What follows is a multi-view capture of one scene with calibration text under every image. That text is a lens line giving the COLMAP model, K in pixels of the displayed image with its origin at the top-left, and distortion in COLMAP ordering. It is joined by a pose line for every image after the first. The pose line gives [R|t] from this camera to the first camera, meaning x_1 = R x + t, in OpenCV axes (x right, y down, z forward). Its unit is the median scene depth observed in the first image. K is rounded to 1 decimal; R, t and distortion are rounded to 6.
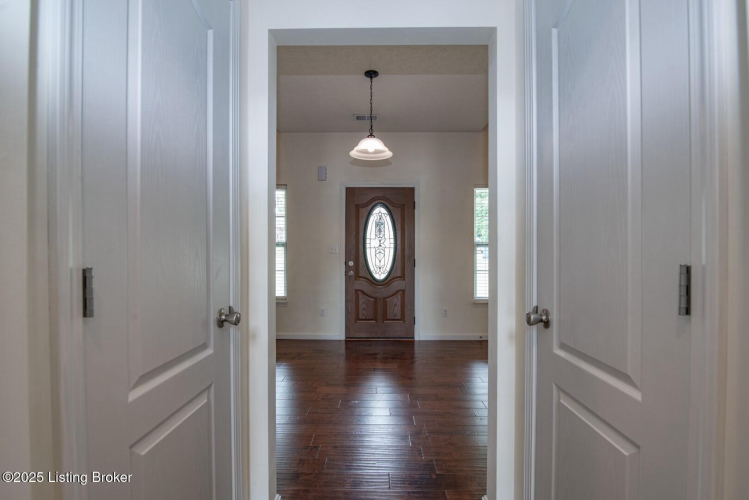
lens RADIAL K [[345.5, 0, 376.6], [0, 345.5, 252.7], [0, 0, 1]] dist [-0.000125, -0.000015]
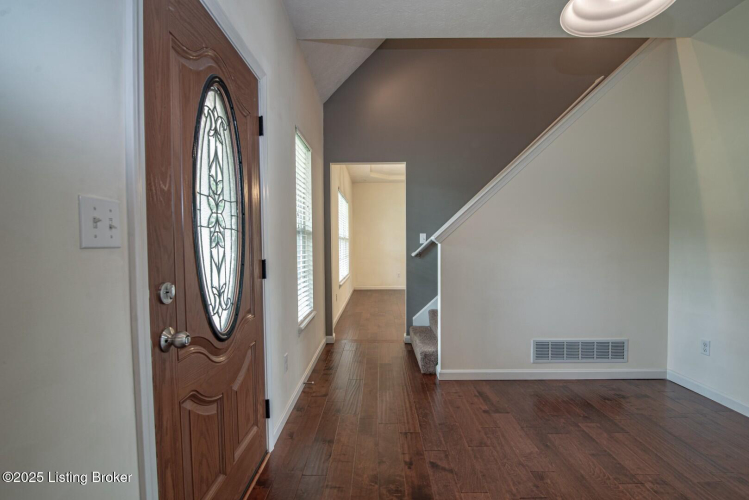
lens RADIAL K [[345.5, 0, 376.6], [0, 345.5, 252.7], [0, 0, 1]] dist [-0.000125, -0.000015]
pose [[-0.006581, -0.024411, 0.999680, -0.300529], [-0.000975, 0.999702, 0.024406, -0.000060], [-0.999978, -0.000814, -0.006603, 0.878847]]
